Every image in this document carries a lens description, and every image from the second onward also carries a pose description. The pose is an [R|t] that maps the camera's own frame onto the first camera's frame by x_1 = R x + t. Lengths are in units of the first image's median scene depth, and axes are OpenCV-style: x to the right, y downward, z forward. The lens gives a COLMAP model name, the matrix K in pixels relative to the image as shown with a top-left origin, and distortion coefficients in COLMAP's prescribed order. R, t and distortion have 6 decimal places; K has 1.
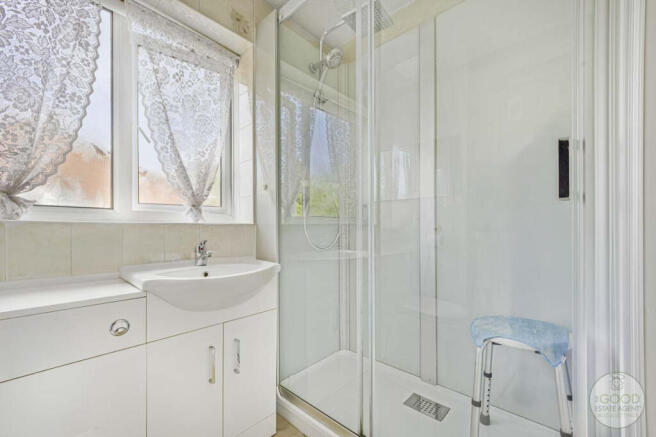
lens RADIAL K [[267.4, 0, 326.2], [0, 267.4, 223.7], [0, 0, 1]] dist [0.014186, -0.001943]
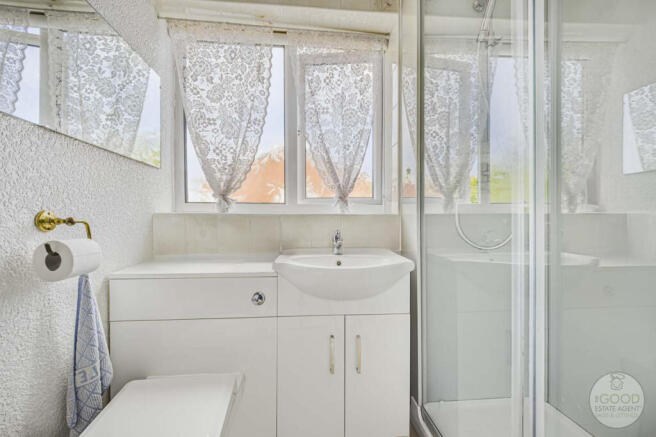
lens RADIAL K [[267.4, 0, 329.5], [0, 267.4, 218.9], [0, 0, 1]] dist [0.014186, -0.001943]
pose [[0.739051, -0.001341, -0.673649, 0.186951], [0.008582, 0.999936, 0.007425, 0.008753], [0.673595, -0.011269, 0.739014, 0.197674]]
